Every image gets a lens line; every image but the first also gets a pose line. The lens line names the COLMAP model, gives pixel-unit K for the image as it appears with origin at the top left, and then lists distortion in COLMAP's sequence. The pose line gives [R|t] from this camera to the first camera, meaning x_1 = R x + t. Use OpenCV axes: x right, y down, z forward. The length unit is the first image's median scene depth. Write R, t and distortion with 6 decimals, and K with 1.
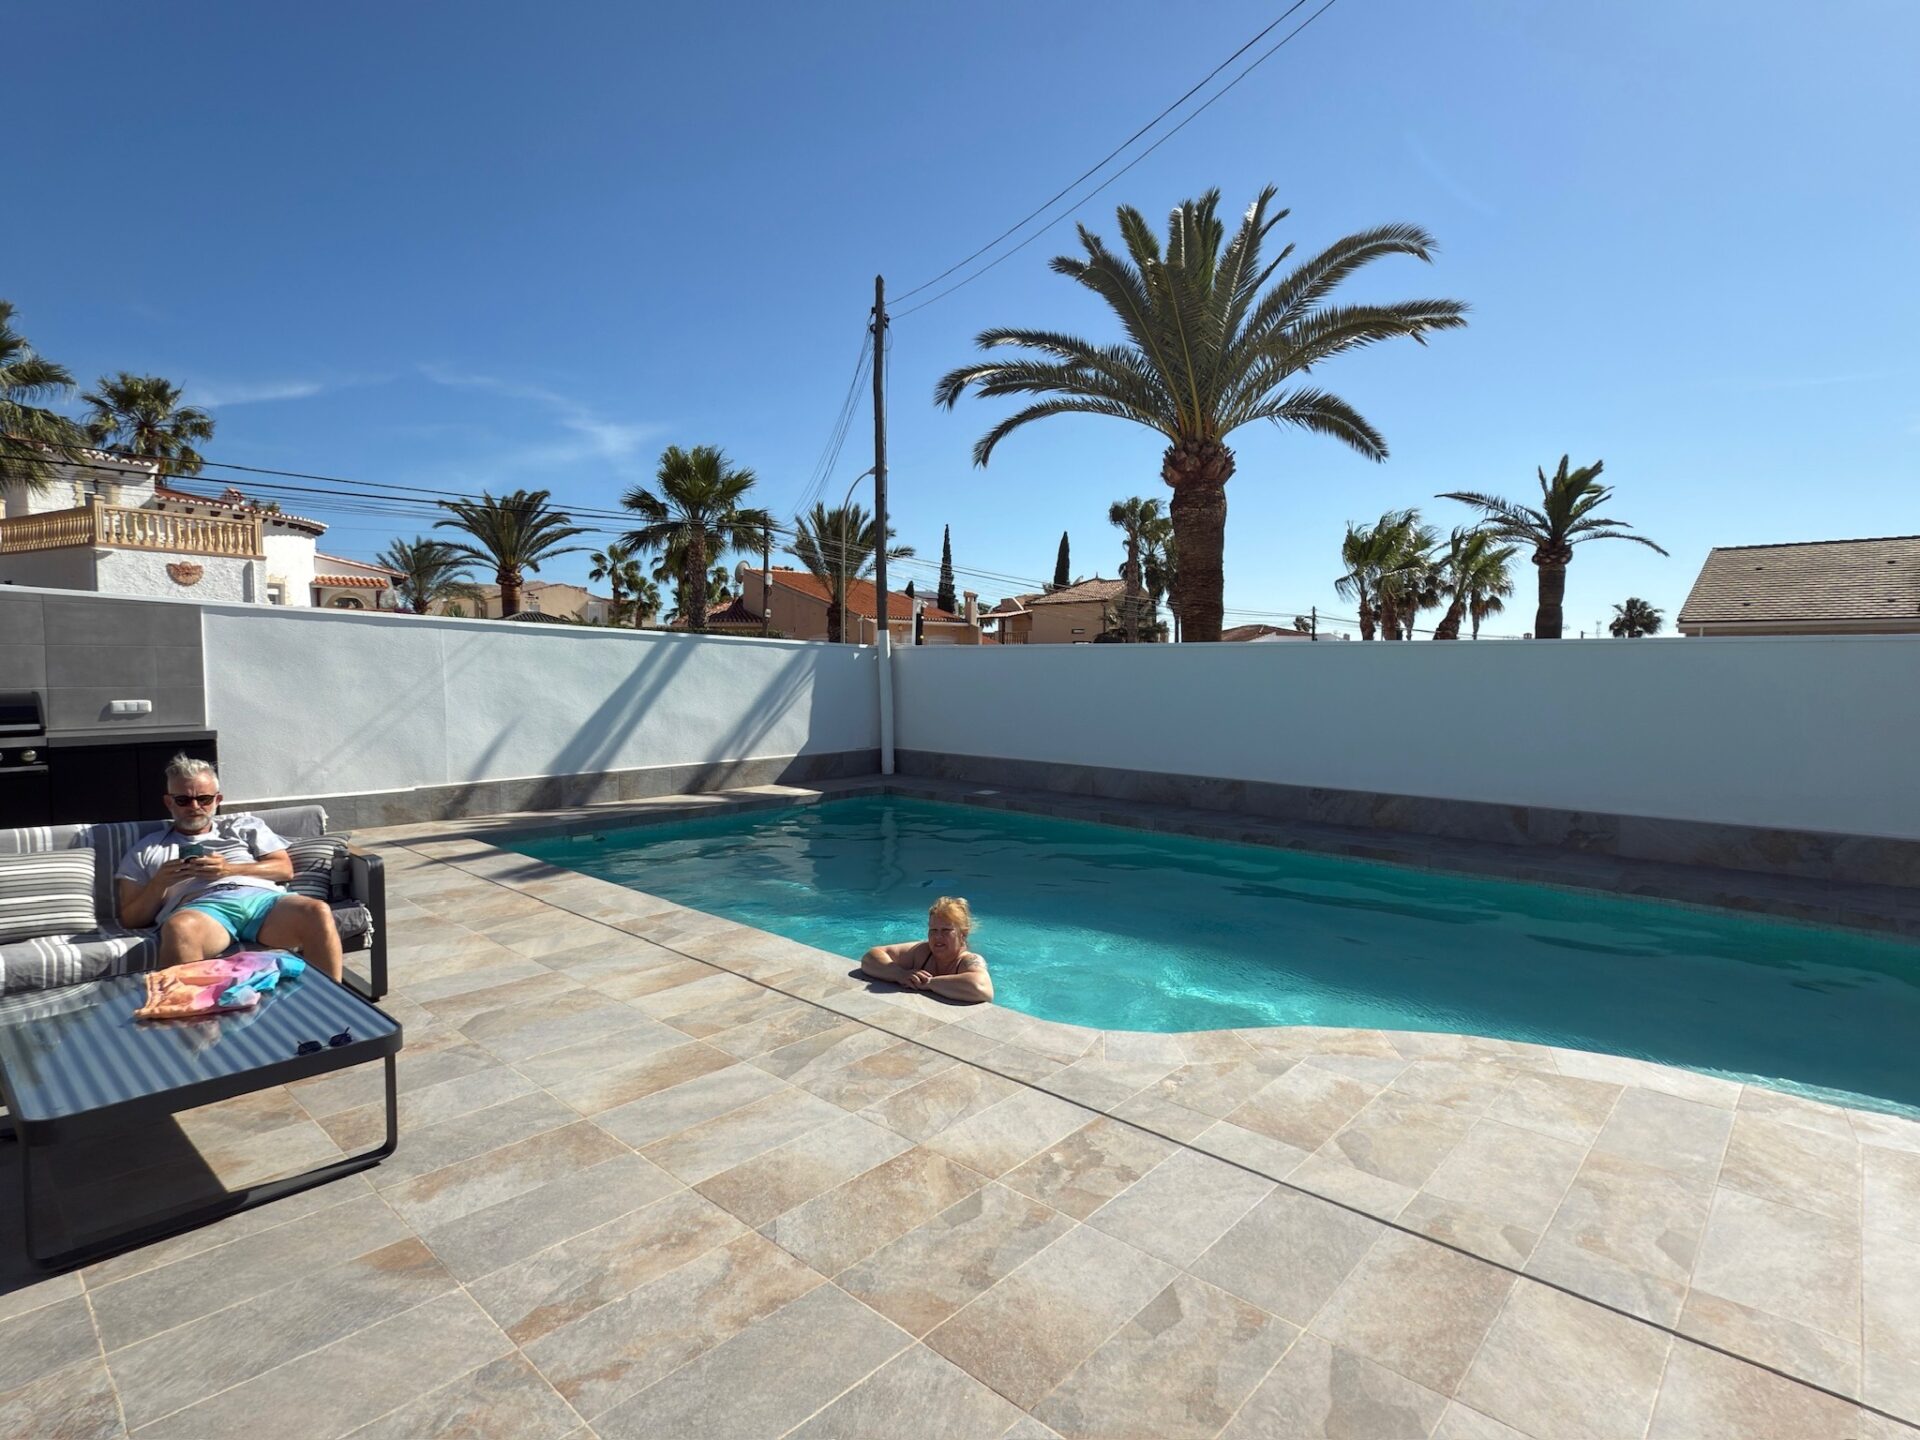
lens RADIAL K [[996.2, 0, 964.3], [0, 996.2, 701.9], [0, 0, 1]] dist [0.001487, -0.000503]
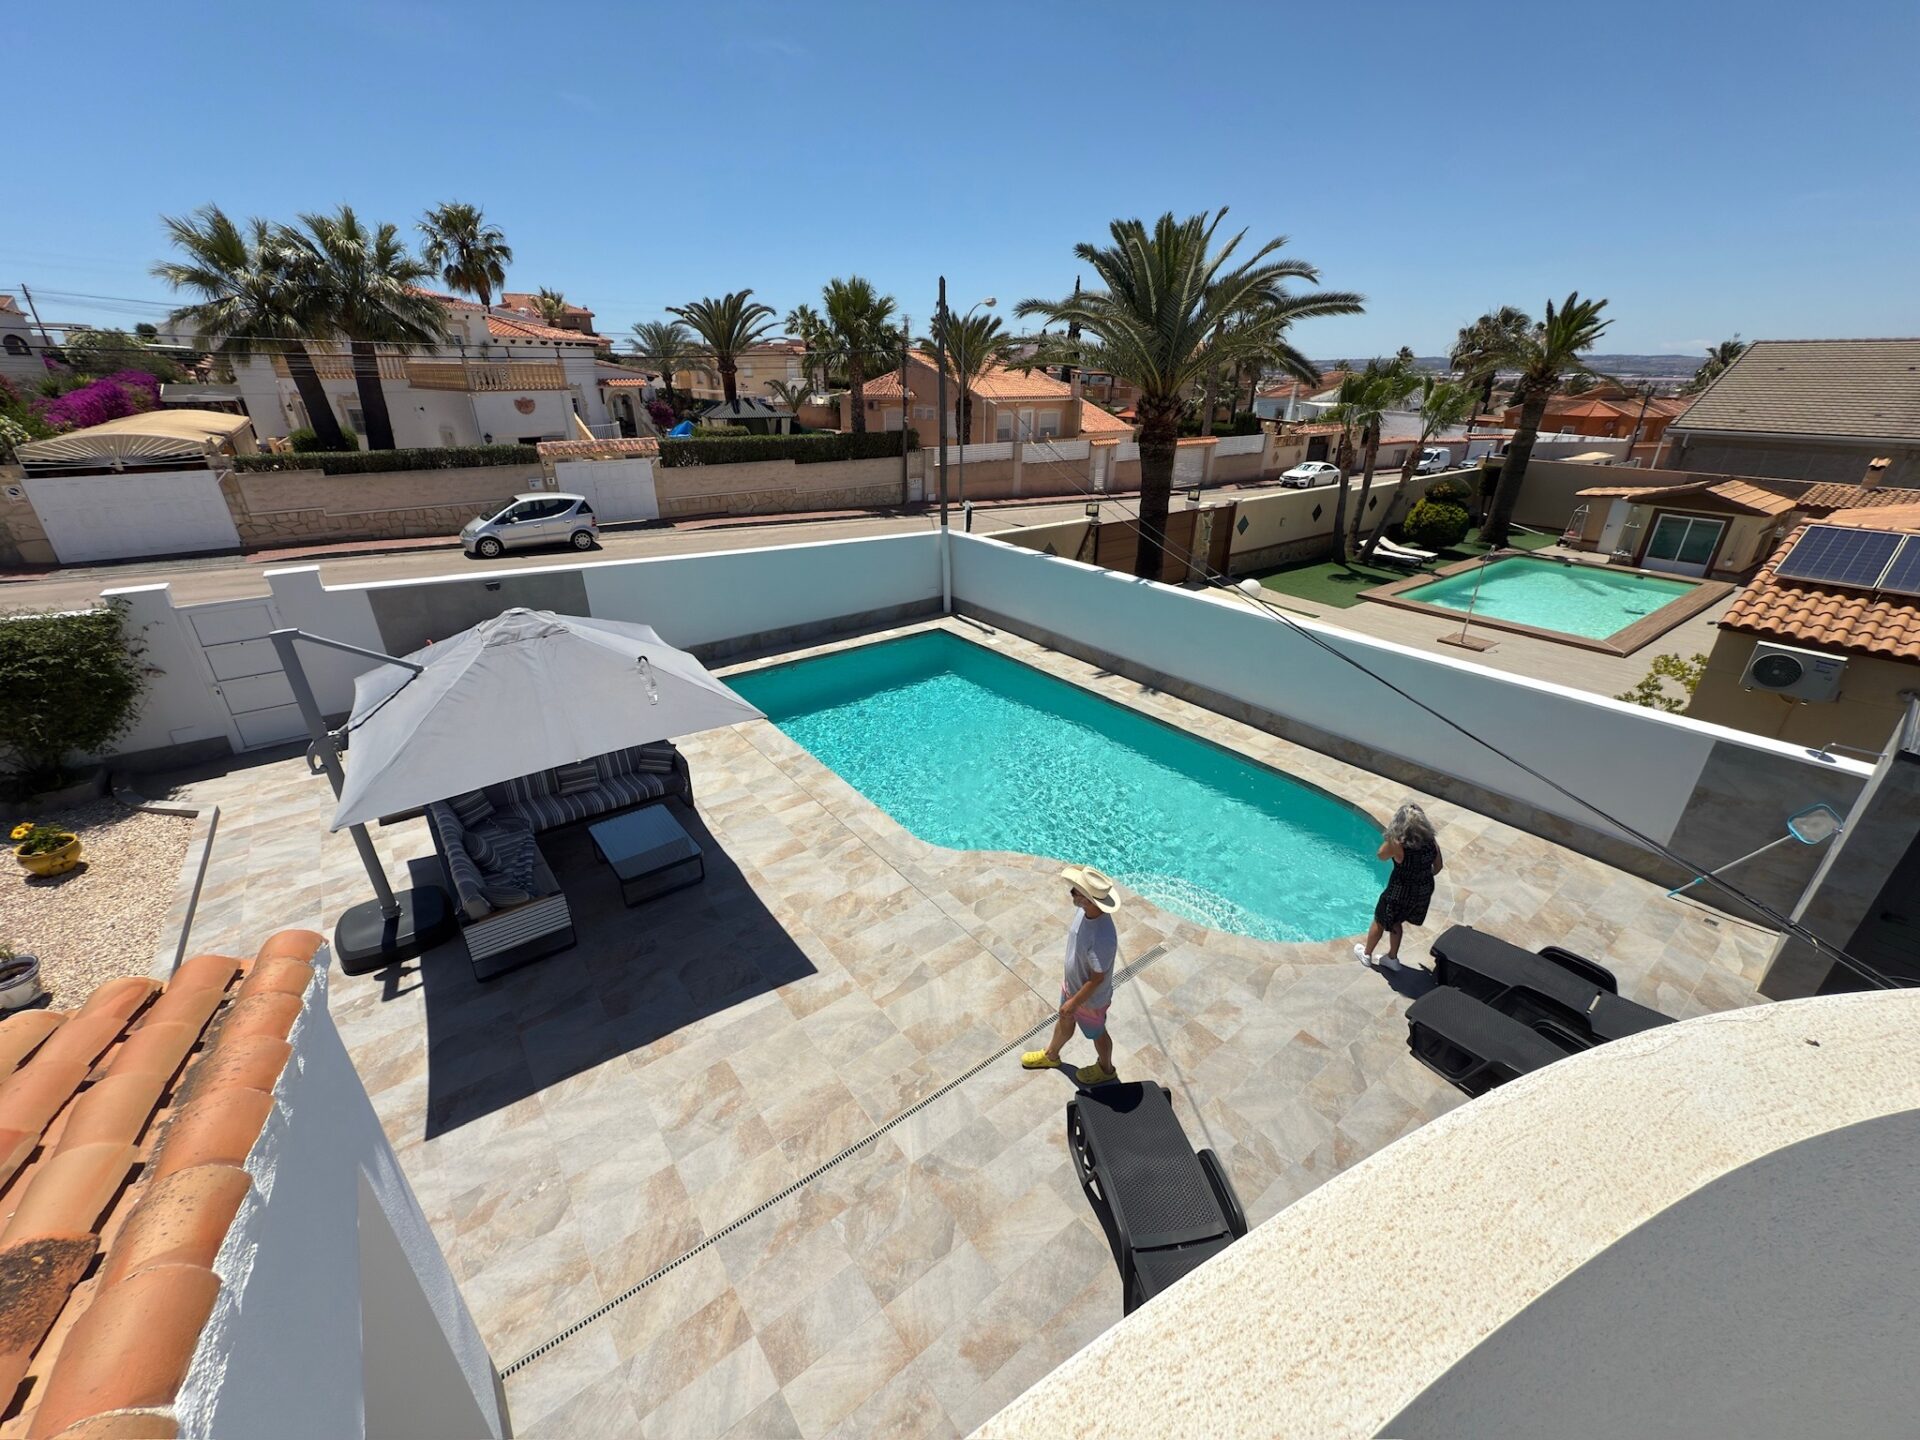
lens RADIAL K [[771.9, 0, 959.0], [0, 771.9, 713.8], [0, 0, 1]] dist [0.001281, 0.000561]
pose [[0.985523, 0.072699, -0.153161, 0.441321], [-0.010765, 0.928408, 0.371406, -0.711851], [0.169197, -0.364380, 0.915751, -0.727144]]
